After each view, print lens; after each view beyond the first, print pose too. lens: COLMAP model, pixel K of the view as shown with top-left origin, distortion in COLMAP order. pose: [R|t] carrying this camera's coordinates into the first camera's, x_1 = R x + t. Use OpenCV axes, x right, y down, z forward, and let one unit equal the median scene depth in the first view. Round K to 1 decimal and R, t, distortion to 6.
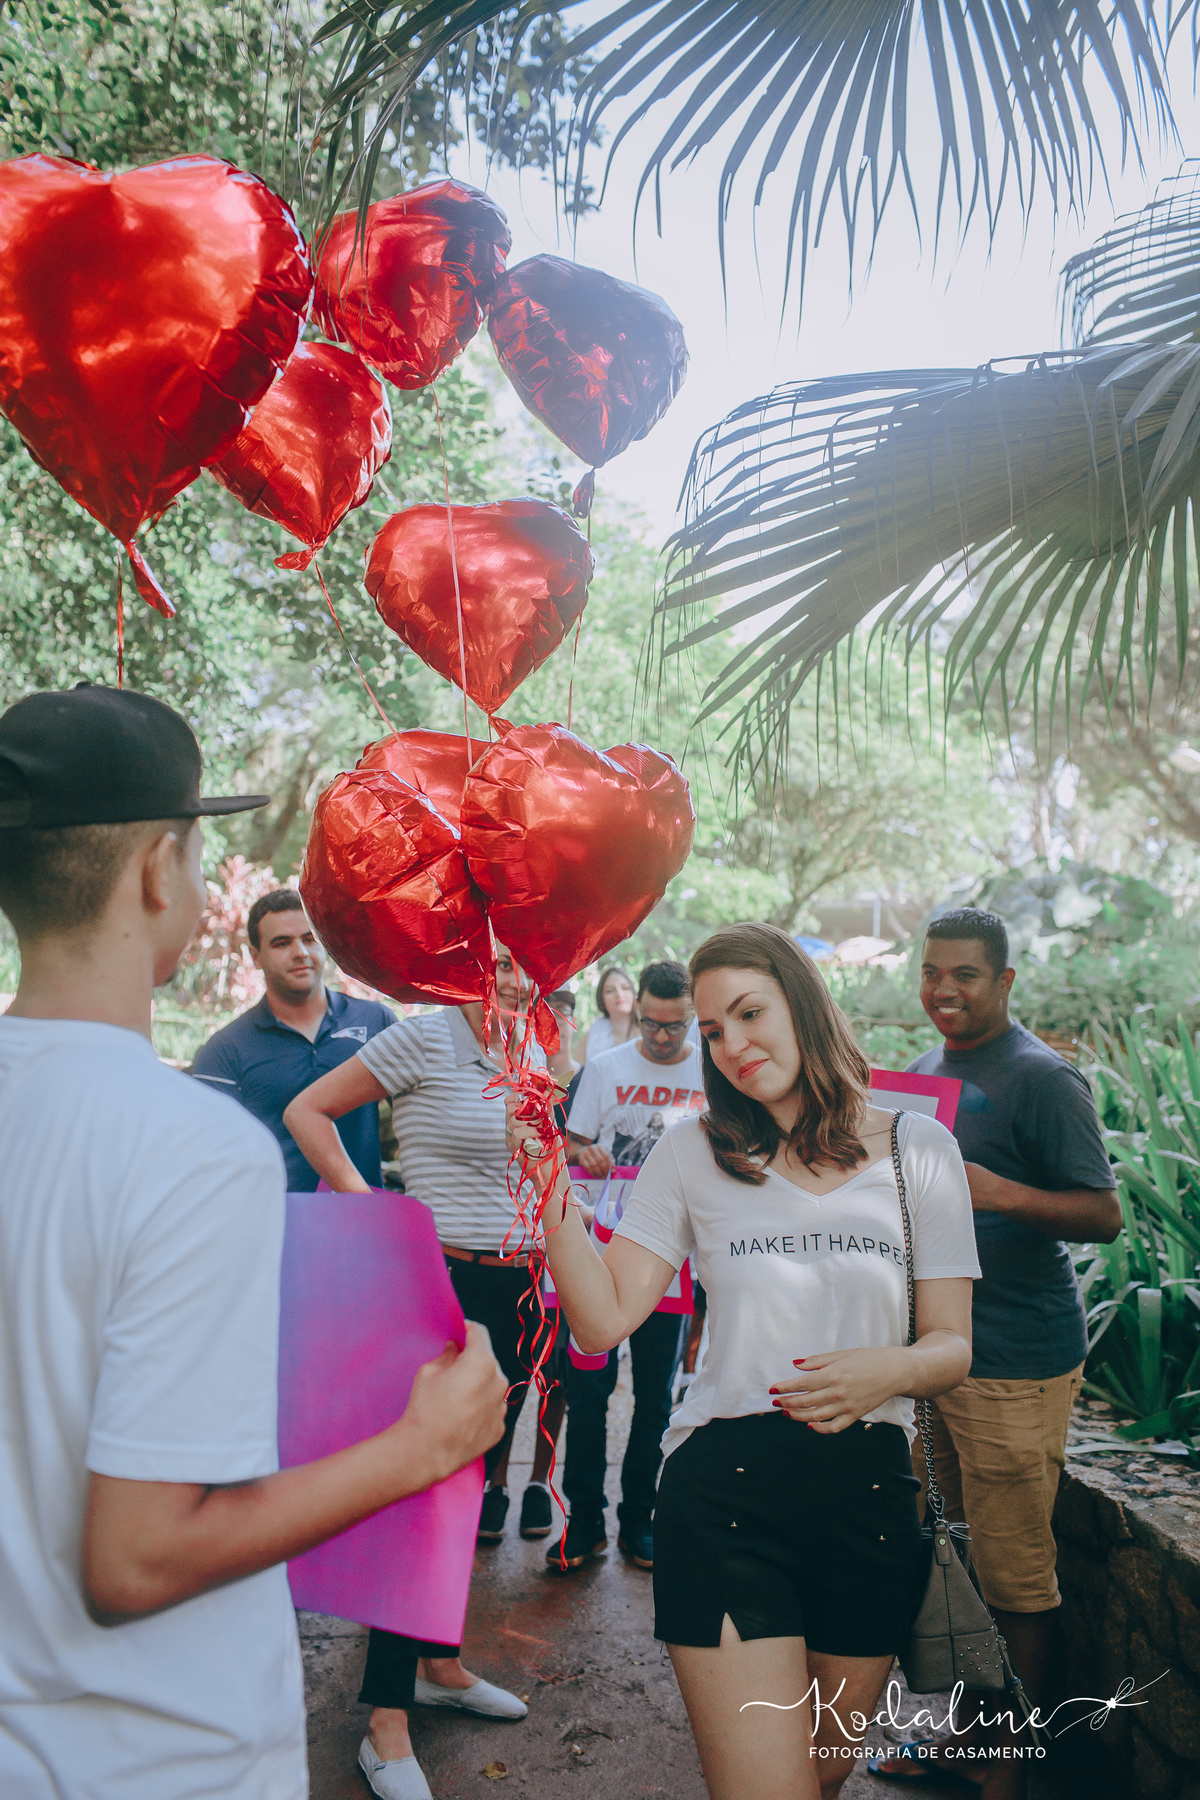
lens RADIAL K [[1703.1, 0, 565.1], [0, 1703.1, 896.4], [0, 0, 1]] dist [0.006624, -0.010996]
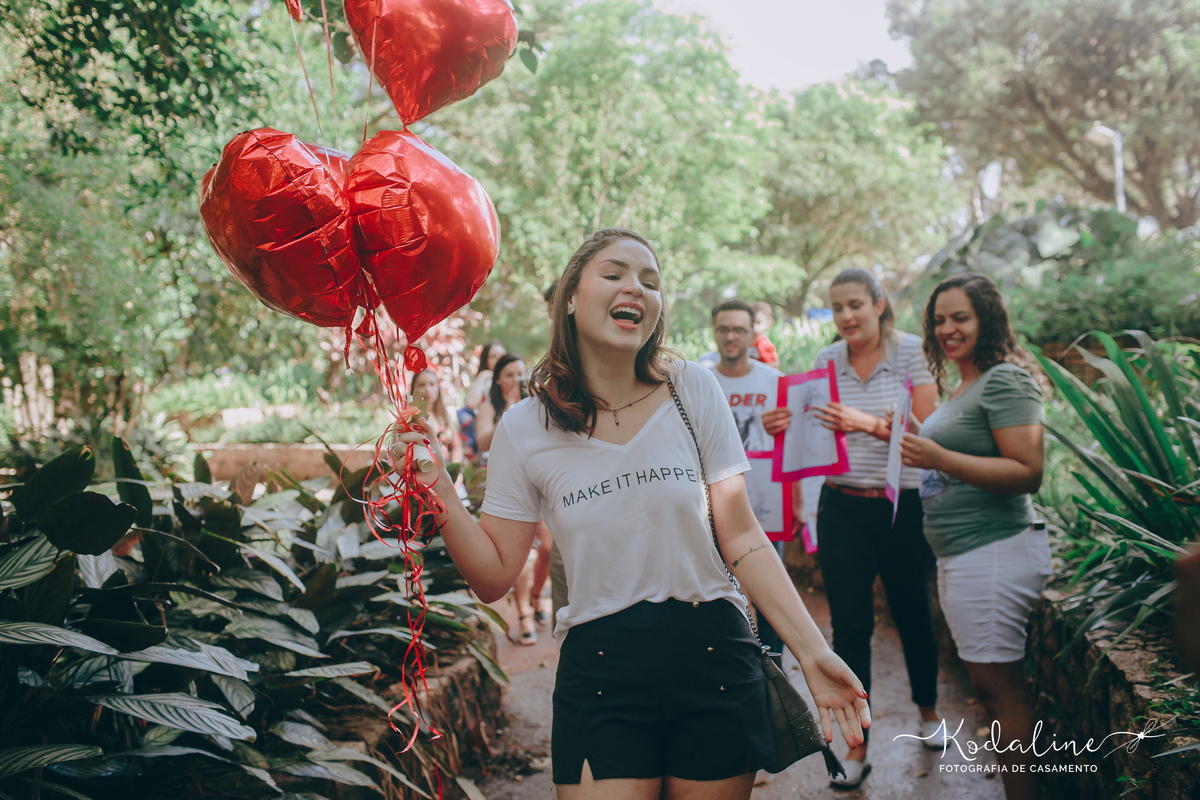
lens RADIAL K [[1134.3, 0, 592.4], [0, 1134.3, 396.7], [0, 0, 1]] dist [0.000988, -0.002046]
pose [[0.992728, -0.106759, -0.055616, 0.005706], [0.110711, 0.991122, 0.073619, 0.009141], [0.047263, -0.079241, 0.995734, 0.084422]]
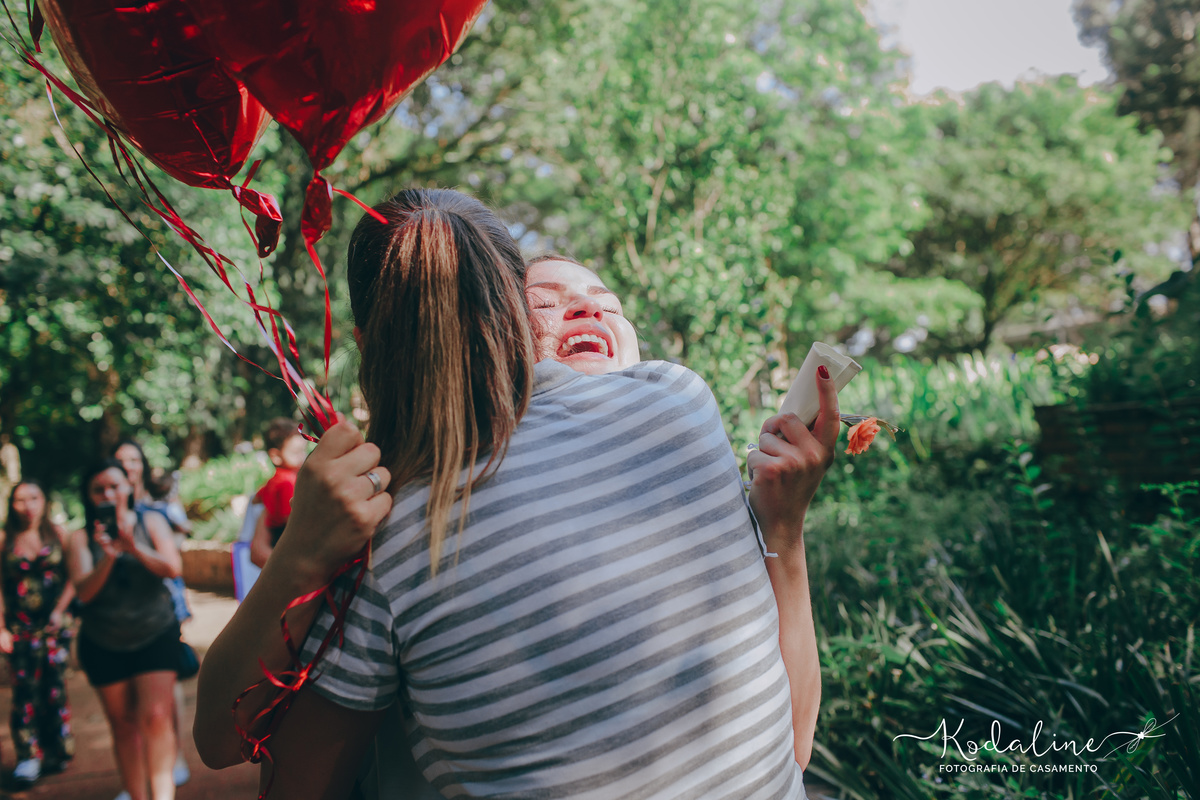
lens RADIAL K [[1135.4, 0, 600.0], [0, 1135.4, 400.0], [0, 0, 1]] dist [0.006624, -0.010996]
pose [[0.971094, -0.134432, -0.197245, 0.031512], [0.137694, 0.990471, 0.002853, 0.018726], [0.194982, -0.029930, 0.980350, 0.247341]]
